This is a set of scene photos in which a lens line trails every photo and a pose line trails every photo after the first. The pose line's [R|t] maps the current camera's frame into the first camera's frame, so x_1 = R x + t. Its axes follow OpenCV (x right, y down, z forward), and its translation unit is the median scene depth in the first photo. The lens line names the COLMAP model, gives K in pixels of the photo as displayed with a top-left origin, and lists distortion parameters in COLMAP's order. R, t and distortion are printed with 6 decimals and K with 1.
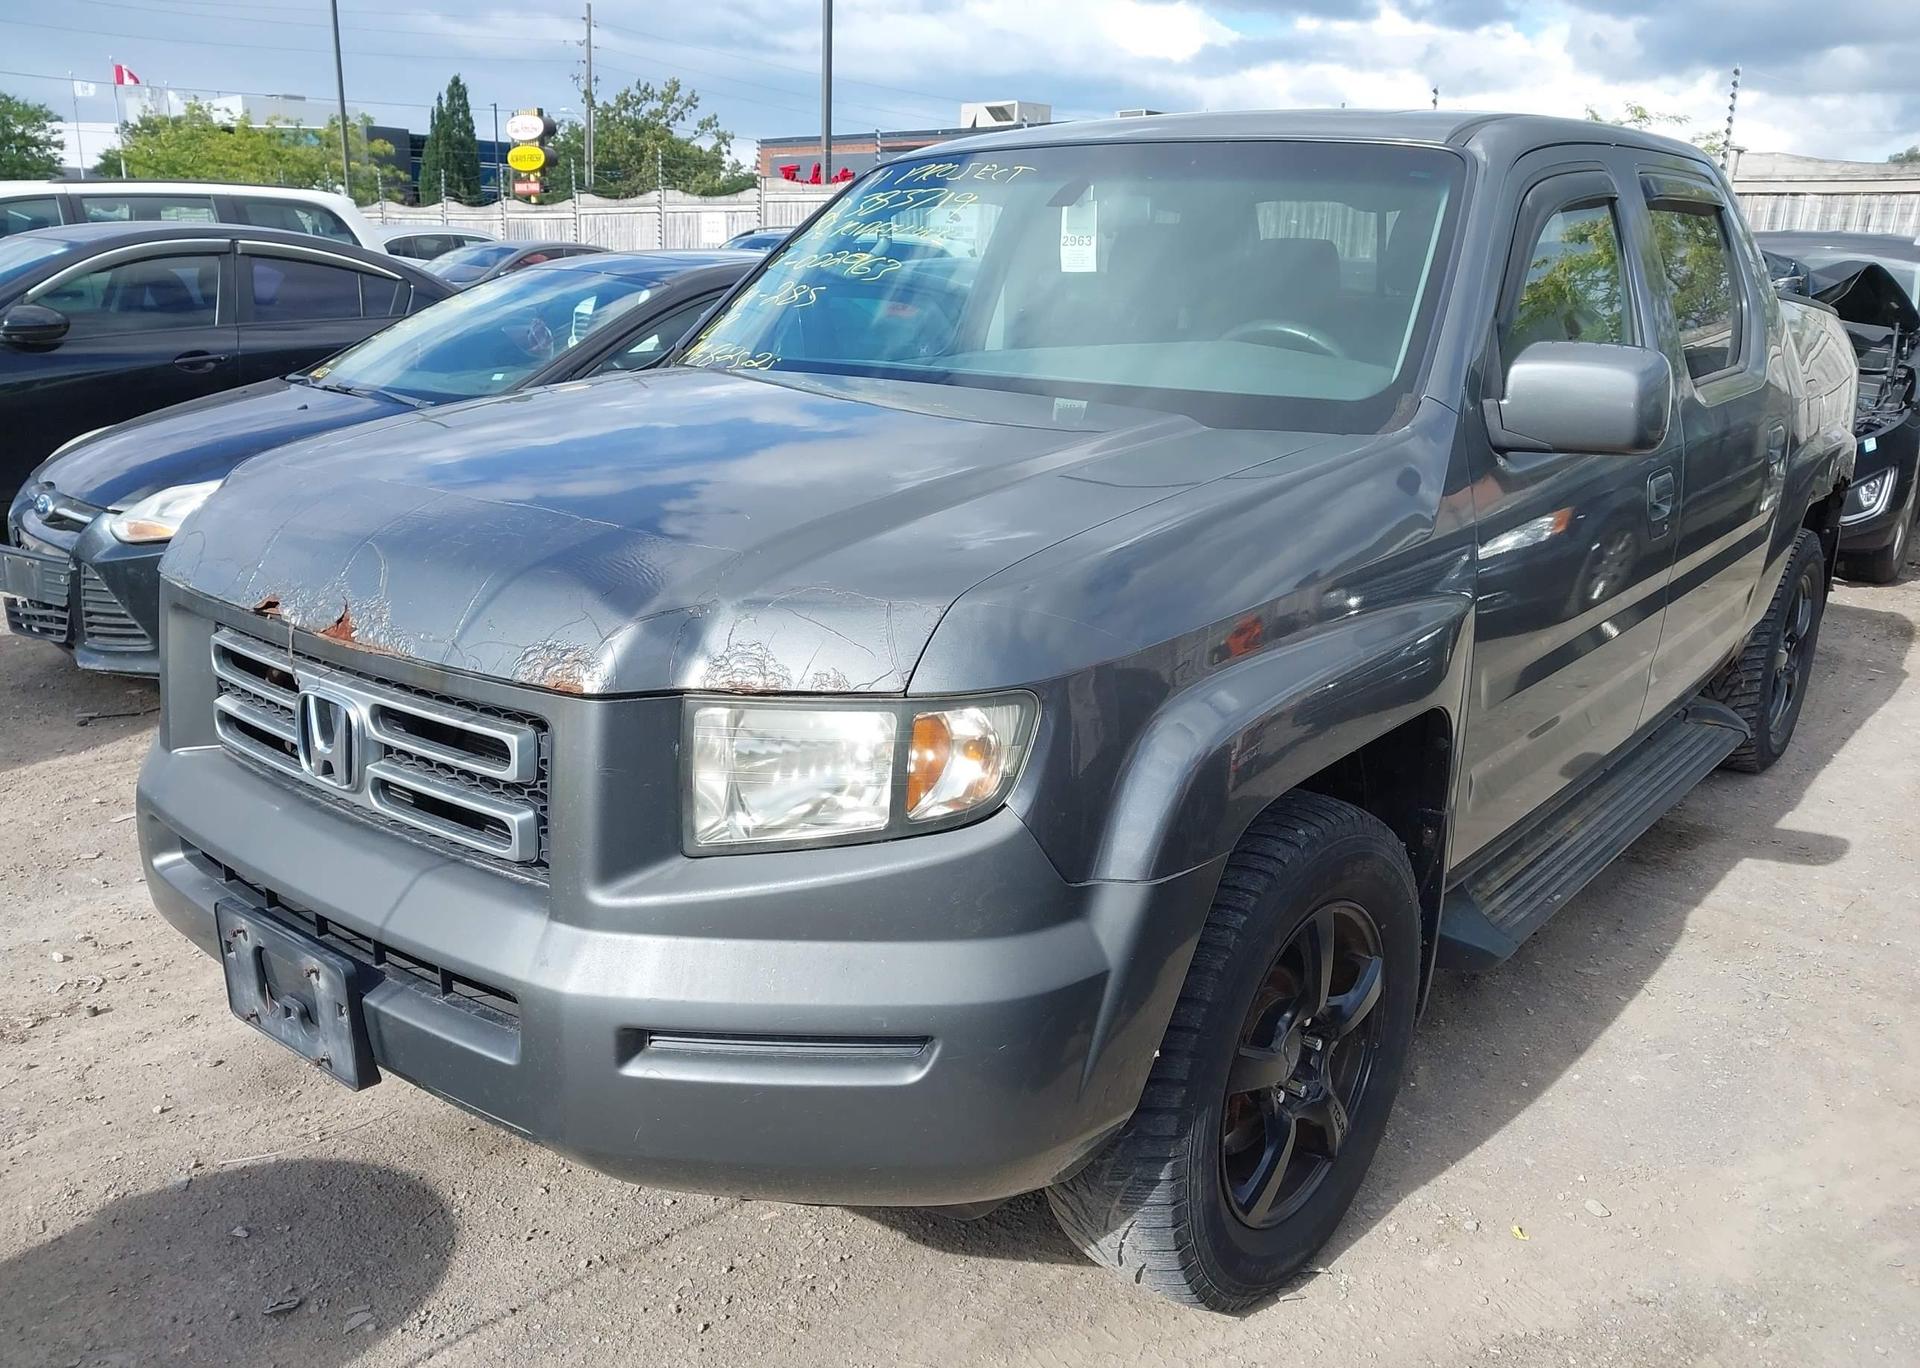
lens RADIAL K [[1743.8, 0, 960.0], [0, 1743.8, 684.0], [0, 0, 1]] dist [0.003127, -0.003633]
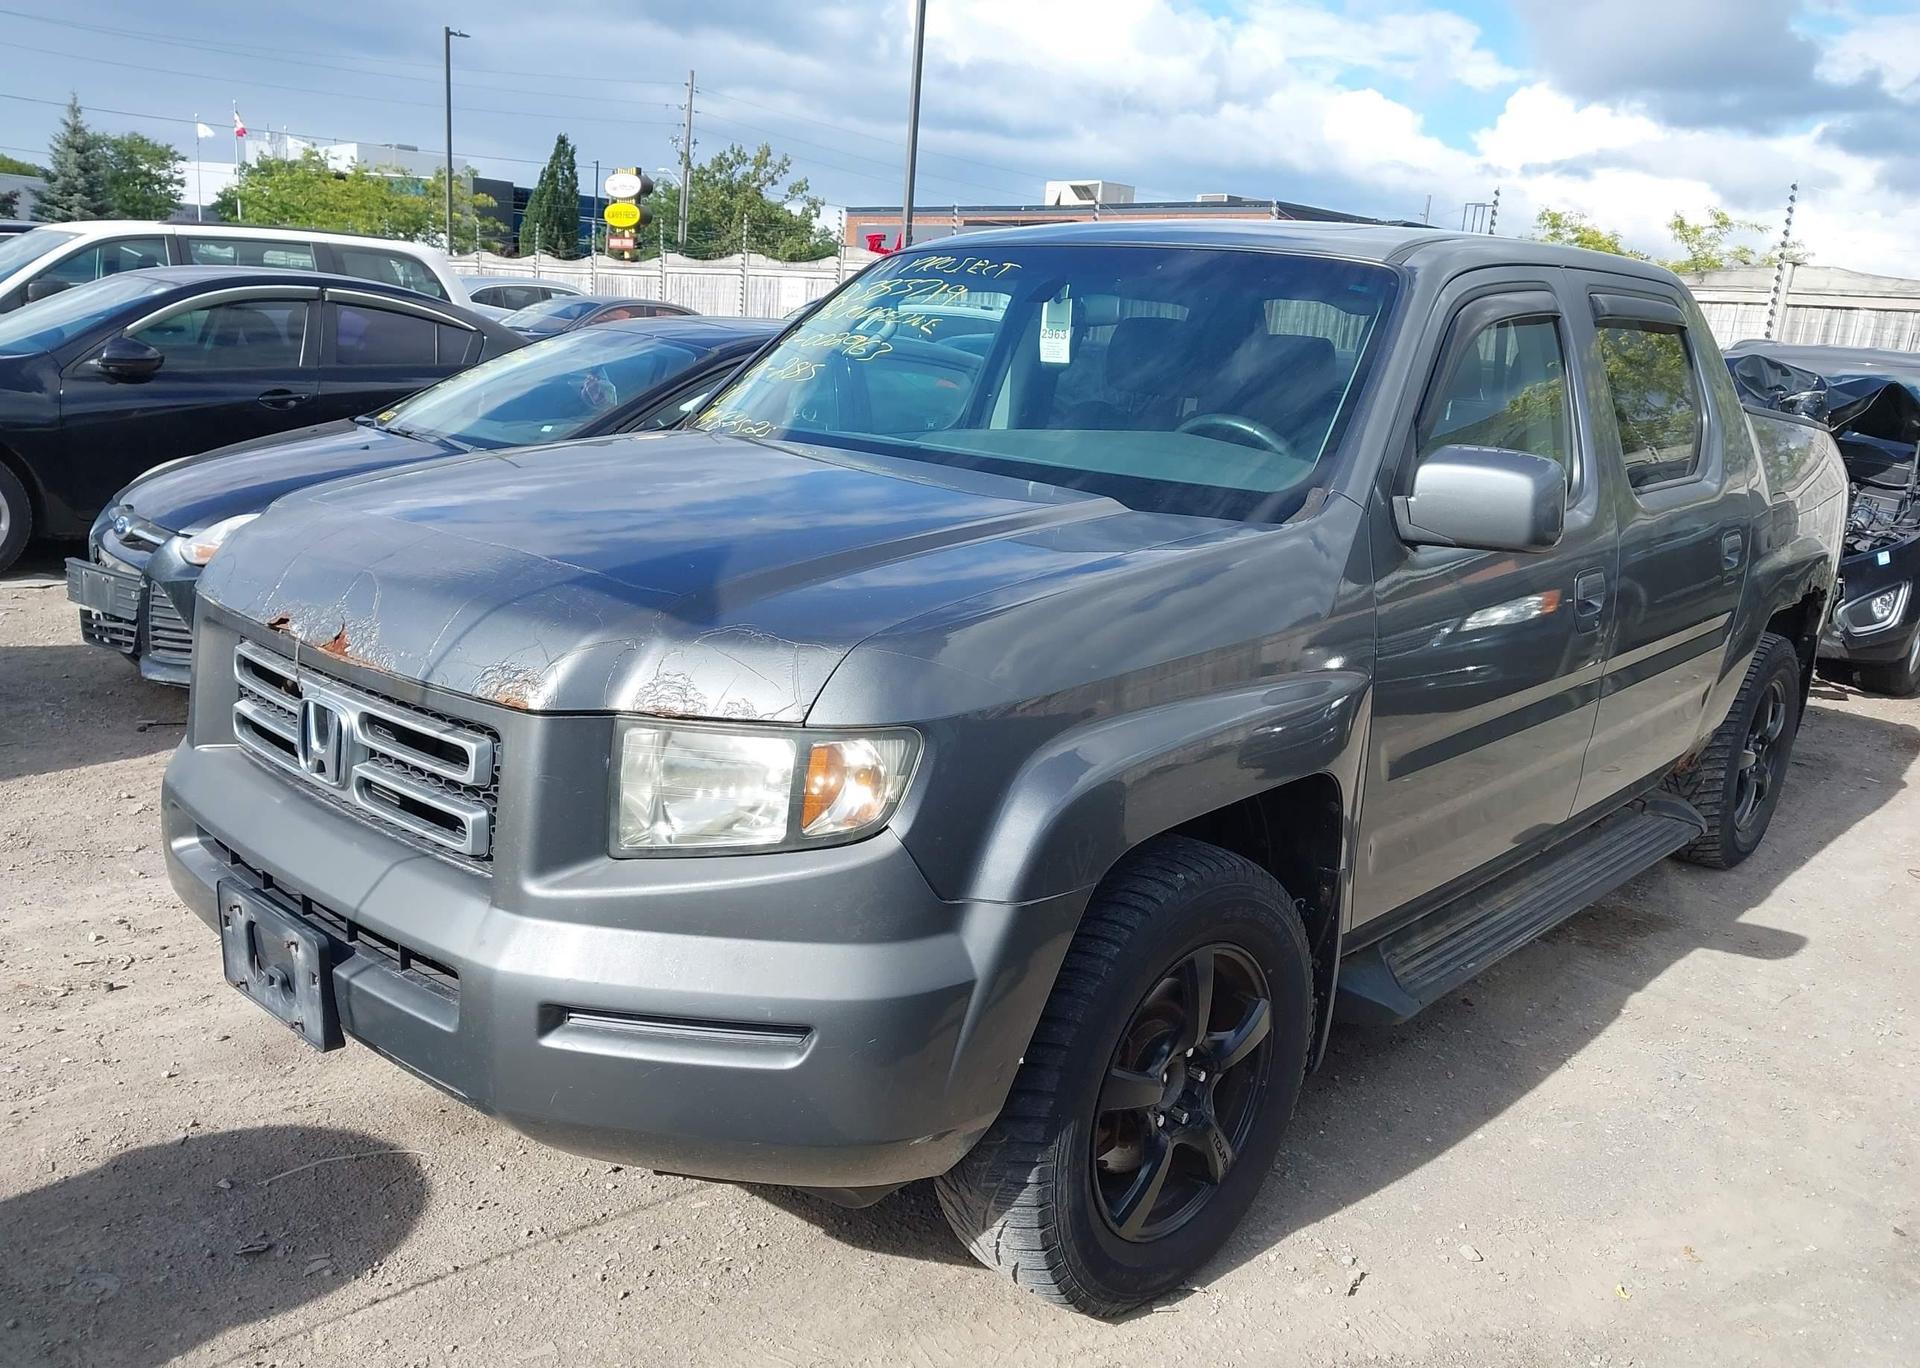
lens RADIAL K [[1770.2, 0, 960.0], [0, 1770.2, 684.0], [0, 0, 1]] dist [0.000203, -0.001929]
pose [[0.997223, 0.055312, -0.049868, 0.090398], [-0.057227, 0.997644, -0.037841, 0.012117], [0.047657, 0.040590, 0.998039, -0.111861]]
